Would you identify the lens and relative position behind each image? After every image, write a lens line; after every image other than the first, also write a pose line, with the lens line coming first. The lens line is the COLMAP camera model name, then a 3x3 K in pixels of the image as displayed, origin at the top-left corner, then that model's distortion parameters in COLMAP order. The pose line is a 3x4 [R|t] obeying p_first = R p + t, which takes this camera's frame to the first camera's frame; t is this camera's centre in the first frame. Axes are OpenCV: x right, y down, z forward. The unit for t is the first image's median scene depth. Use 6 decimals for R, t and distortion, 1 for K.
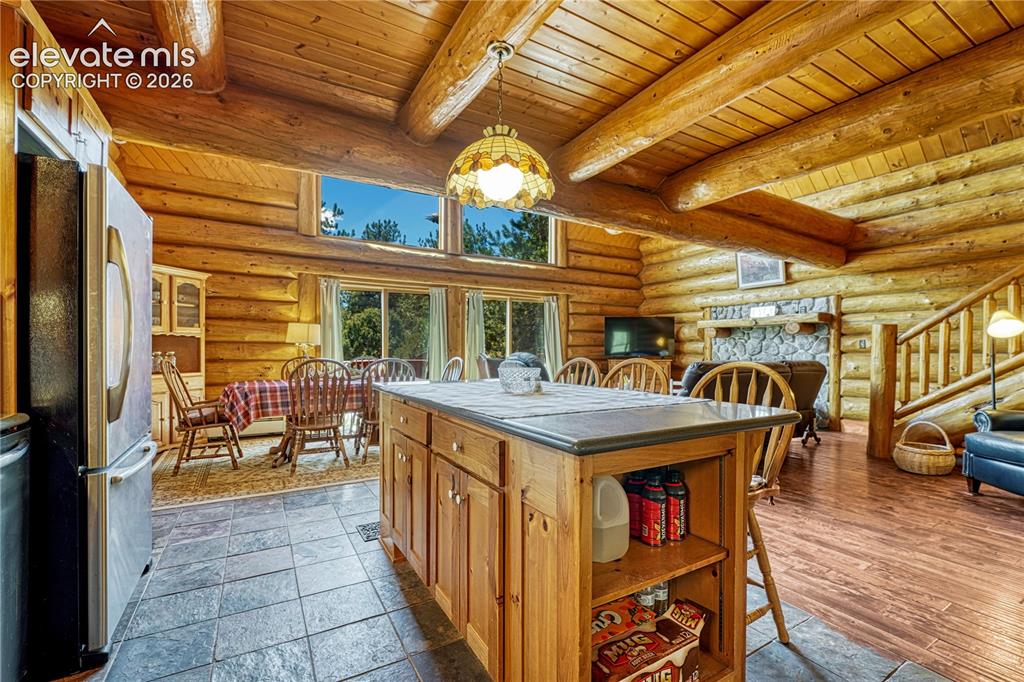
lens RADIAL K [[445.6, 0, 512.0], [0, 445.6, 341.0], [0, 0, 1]] dist [-0.008491, 0.000477]
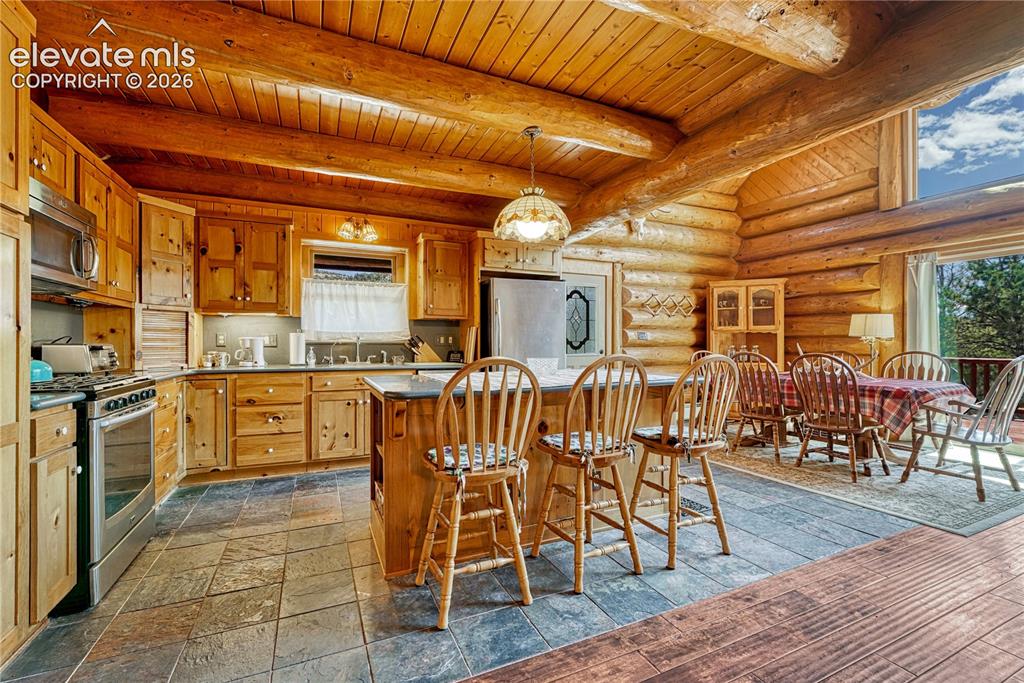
lens RADIAL K [[436.0, 0, 512.3], [0, 436.0, 344.9], [0, 0, 1]] dist [-0.007035, 0.000561]
pose [[-0.103266, 0.001866, -0.994652, 0.439026], [0.021826, 0.999762, -0.000390, 0.006629], [0.994414, -0.021750, -0.103282, 0.354317]]
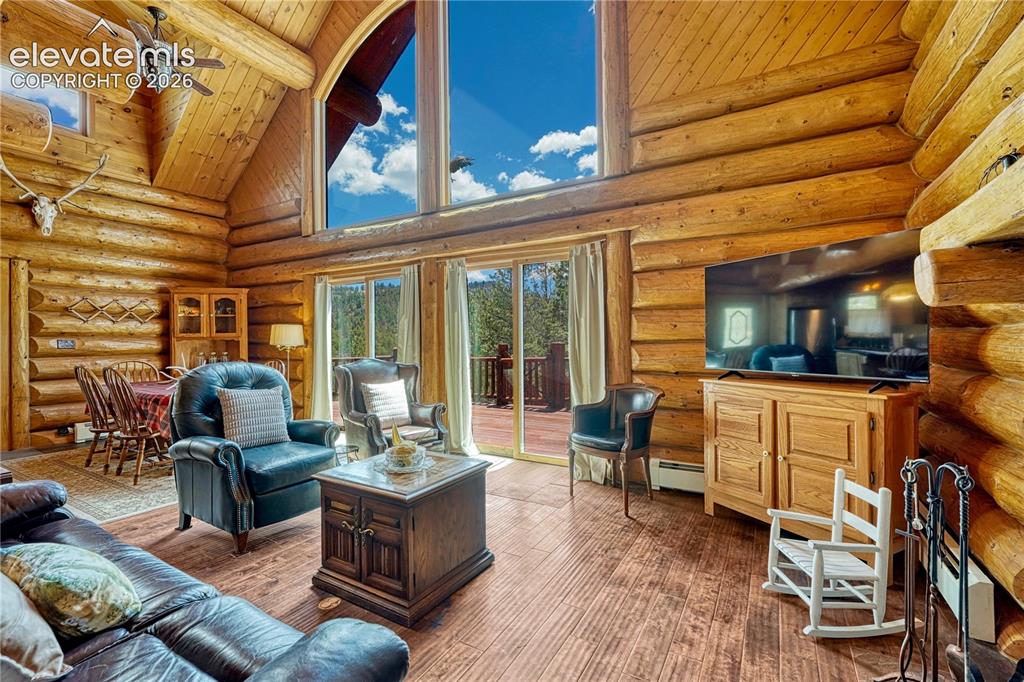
lens RADIAL K [[445.6, 0, 512.0], [0, 445.6, 341.0], [0, 0, 1]] dist [-0.008491, 0.000477]
pose [[0.485383, -0.003747, -0.874294, 0.634181], [0.028794, 0.999517, 0.011702, 0.000837], [0.873827, -0.030854, 0.485256, 0.898676]]
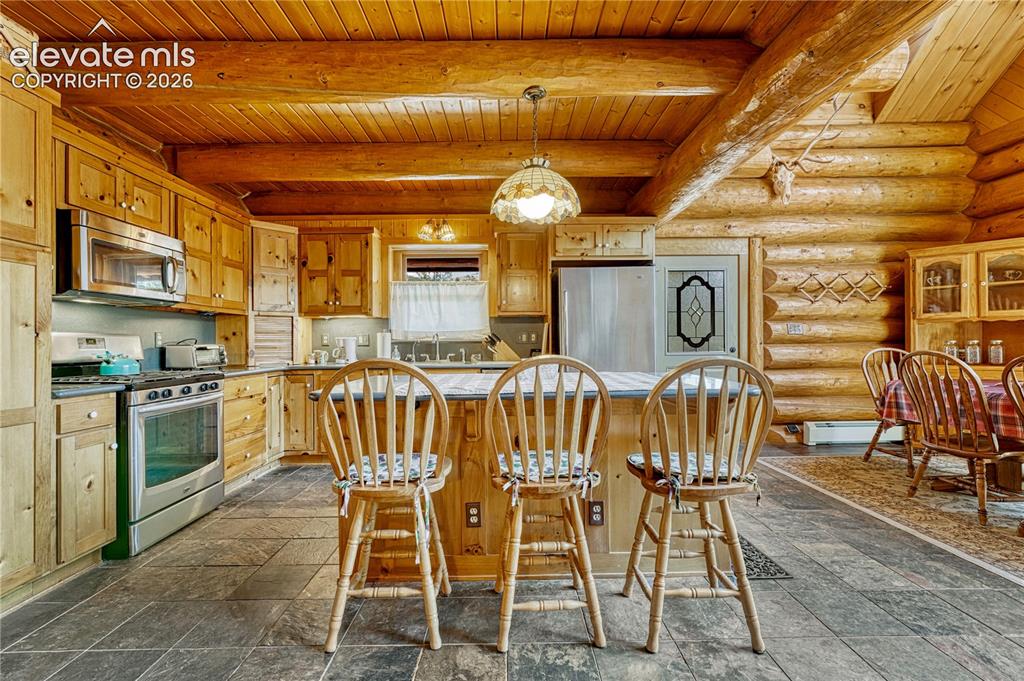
lens RADIAL K [[445.3, 0, 513.2], [0, 445.3, 344.3], [0, 0, 1]] dist [-0.002571, 0.000890]
pose [[-0.496858, 0.008611, -0.867789, 0.341672], [0.027134, 0.999616, -0.005617, 0.009499], [0.867407, -0.026338, -0.496901, 0.505452]]
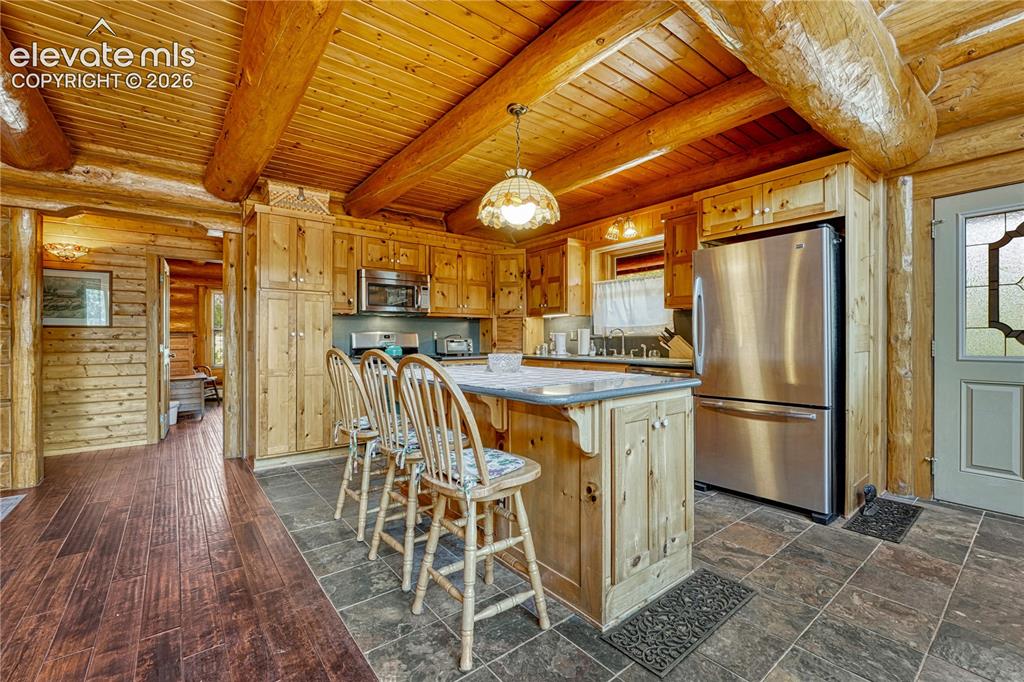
lens RADIAL K [[436.8, 0, 510.1], [0, 436.8, 336.9], [0, 0, 1]] dist [-0.008483, 0.000753]
pose [[-0.991784, 0.002635, -0.127897, 0.052782], [0.006104, 0.999624, -0.026738, 0.016424], [0.127779, -0.027299, -0.991427, 0.741409]]
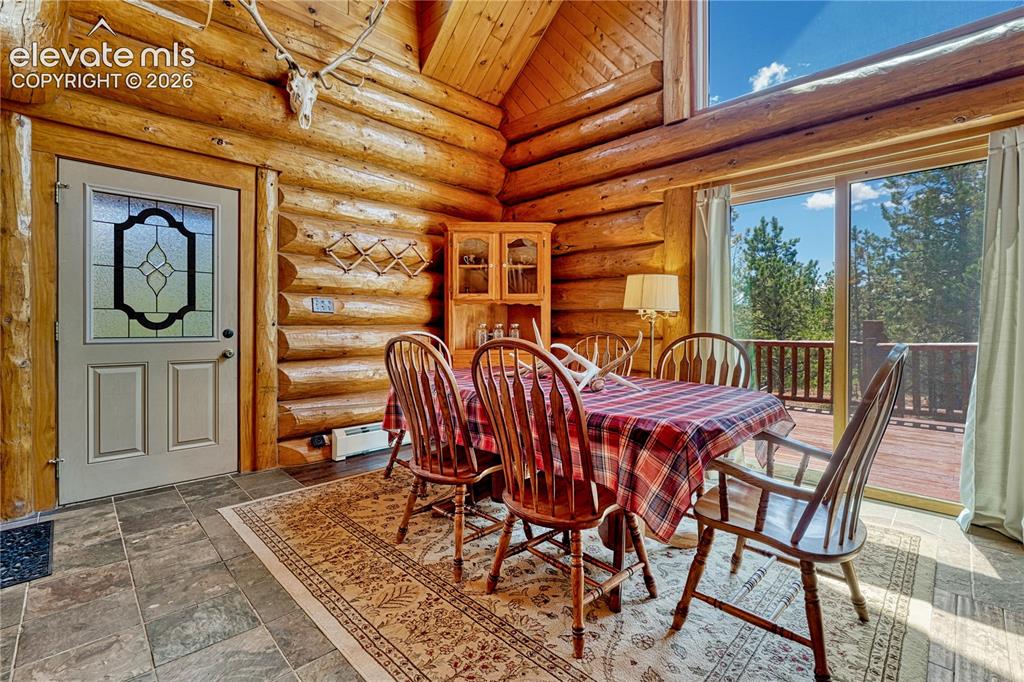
lens RADIAL K [[453.4, 0, 528.5], [0, 453.4, 326.8], [0, 0, 1]] dist [-0.009244, 0.000074]
pose [[0.263869, 0.004286, -0.964549, 0.056003], [0.016209, 0.999829, 0.008877, 0.018485], [0.964422, -0.017977, 0.263754, 0.648169]]
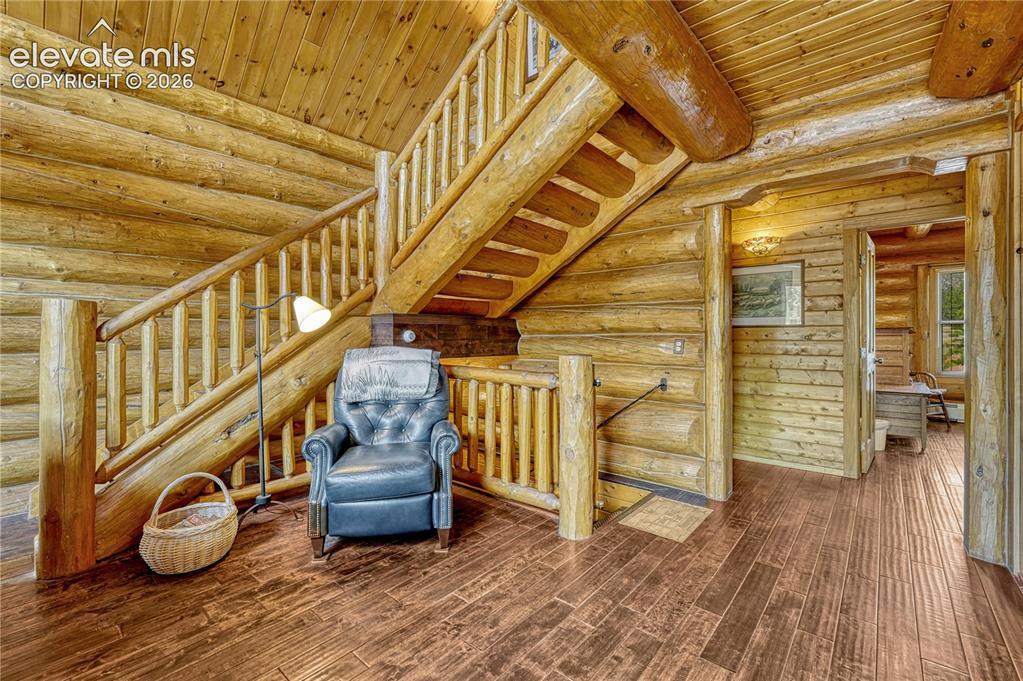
lens RADIAL K [[436.3, 0, 509.6], [0, 436.3, 336.4], [0, 0, 1]] dist [-0.008483, 0.000753]
pose [[-0.318742, -0.006811, 0.947817, 0.172357], [-0.015116, 0.999884, 0.002102, -0.004134], [-0.947721, -0.013658, -0.318808, 0.524231]]
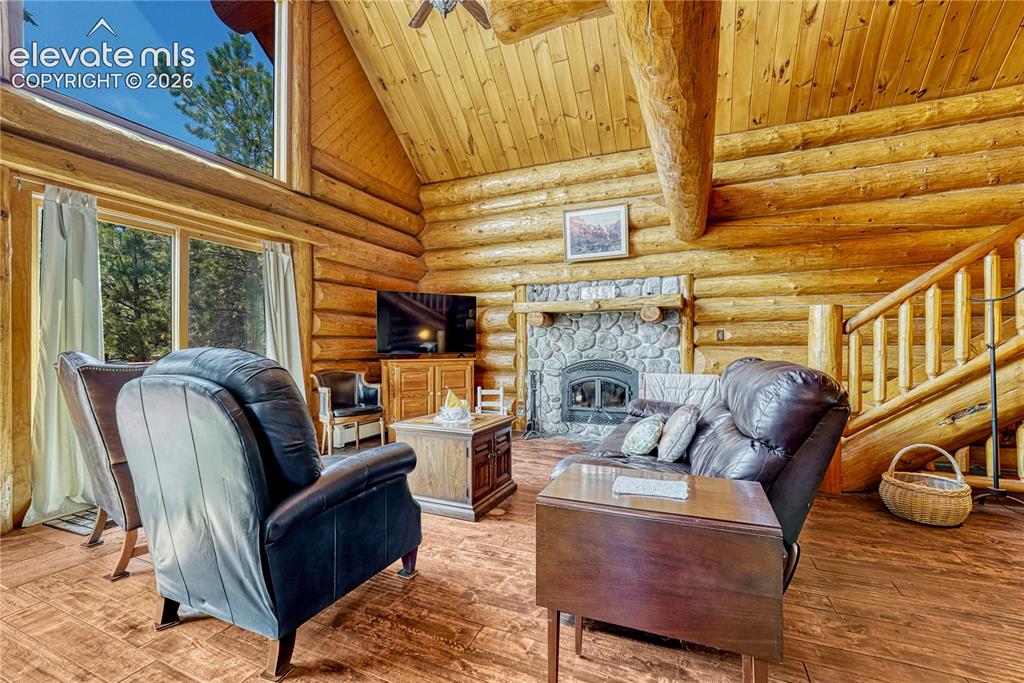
lens RADIAL K [[430.1, 0, 510.9], [0, 430.1, 346.5], [0, 0, 1]] dist [-0.004987, 0.000240]
pose [[0.810654, -0.003981, 0.585512, 0.015041], [-0.007955, 0.999810, 0.017812, 0.015783], [-0.585471, -0.019097, 0.810468, 0.558729]]
